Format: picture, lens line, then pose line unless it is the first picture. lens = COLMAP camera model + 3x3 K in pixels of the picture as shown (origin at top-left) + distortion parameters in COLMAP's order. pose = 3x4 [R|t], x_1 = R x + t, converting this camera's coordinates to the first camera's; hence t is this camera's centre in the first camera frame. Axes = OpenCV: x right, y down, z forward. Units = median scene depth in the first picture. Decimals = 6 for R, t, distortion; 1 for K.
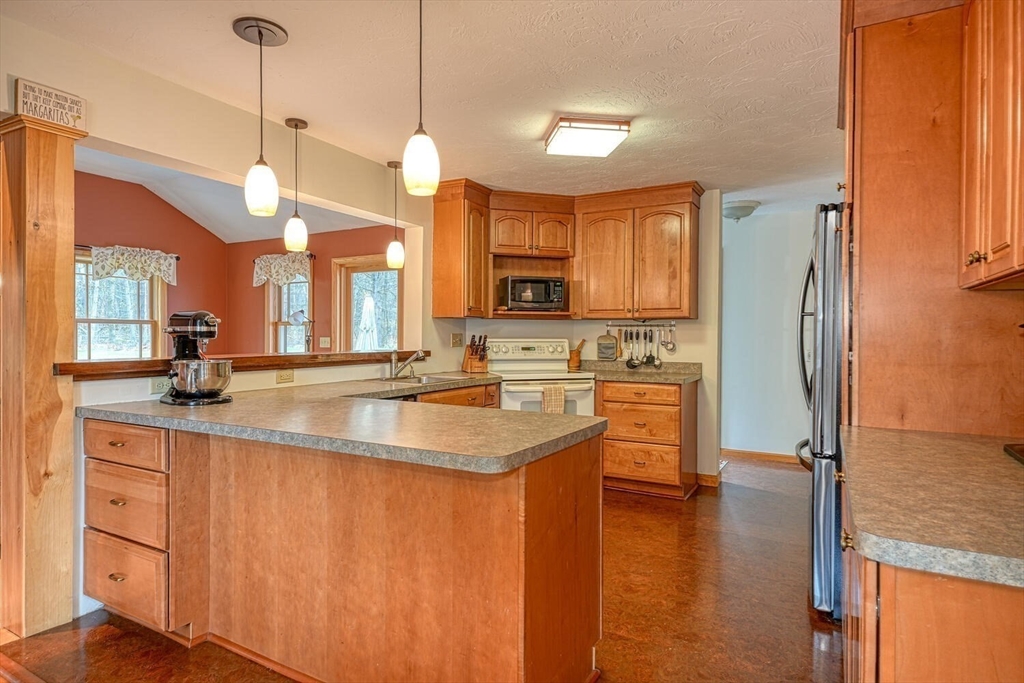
lens RADIAL K [[578.3, 0, 534.7], [0, 578.3, 337.1], [0, 0, 1]] dist [0.018239, -0.000036]
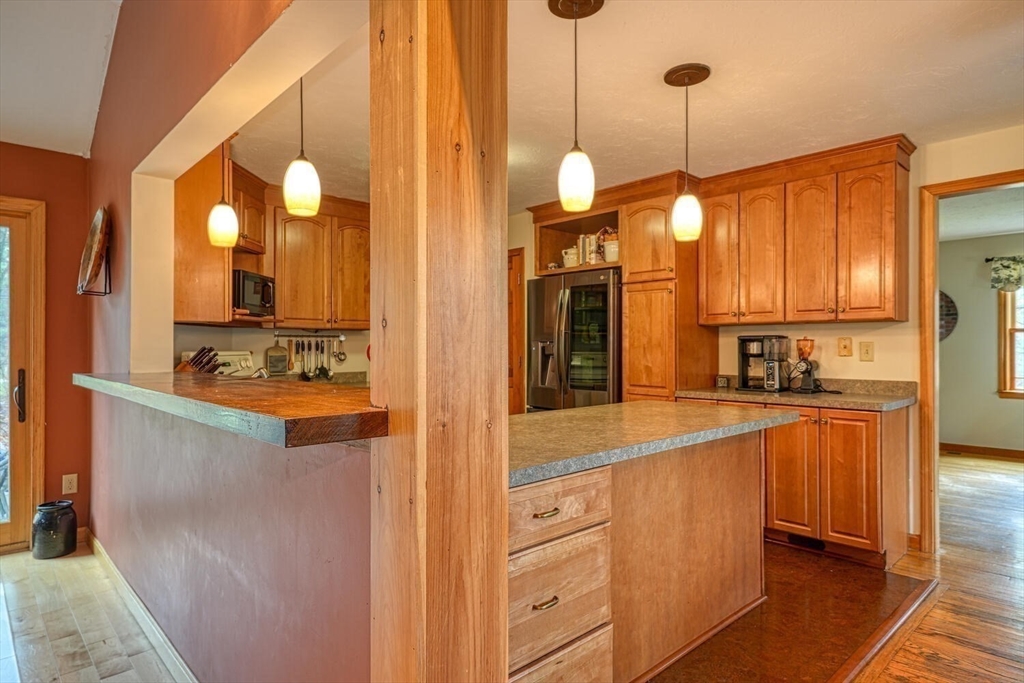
lens RADIAL K [[583.3, 0, 512.0], [0, 583.3, 341.5], [0, 0, 1]] dist [0.008914, 0.000460]
pose [[0.294596, 0.003246, 0.955616, -1.308753], [0.007293, 0.999957, -0.005644, -0.006303], [-0.955594, 0.008632, 0.294560, 0.813364]]
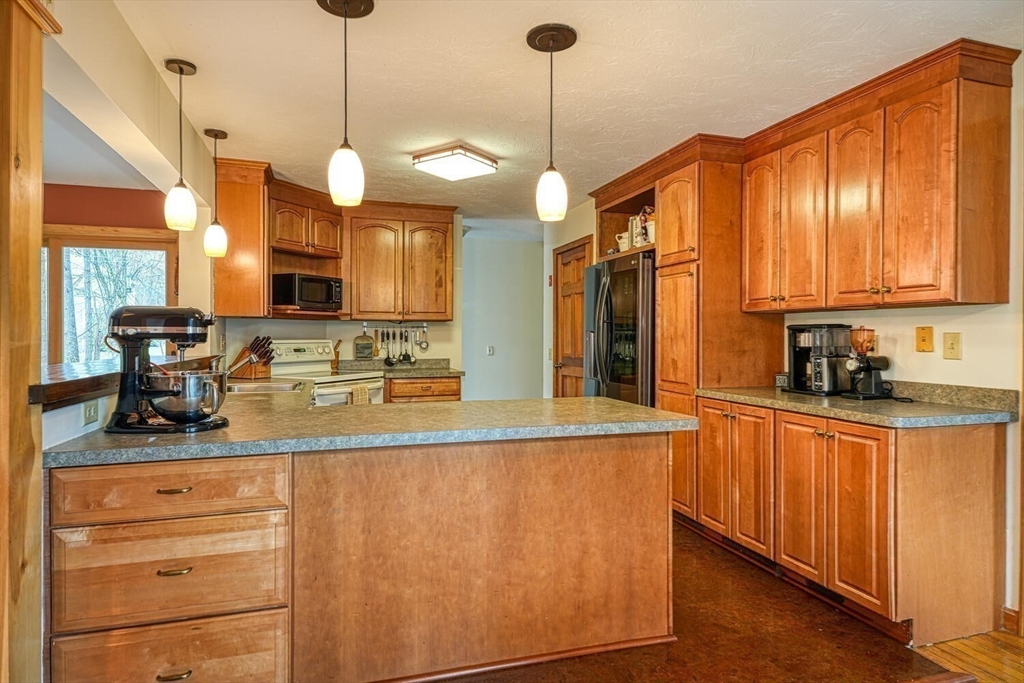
lens RADIAL K [[569.9, 0, 513.3], [0, 569.9, 333.5], [0, 0, 1]] dist [0.008909, -0.001543]
pose [[0.688036, -0.001825, 0.725674, -0.910635], [0.005075, 0.999984, -0.002297, -0.007121], [-0.725658, 0.005263, 0.688035, 0.200367]]
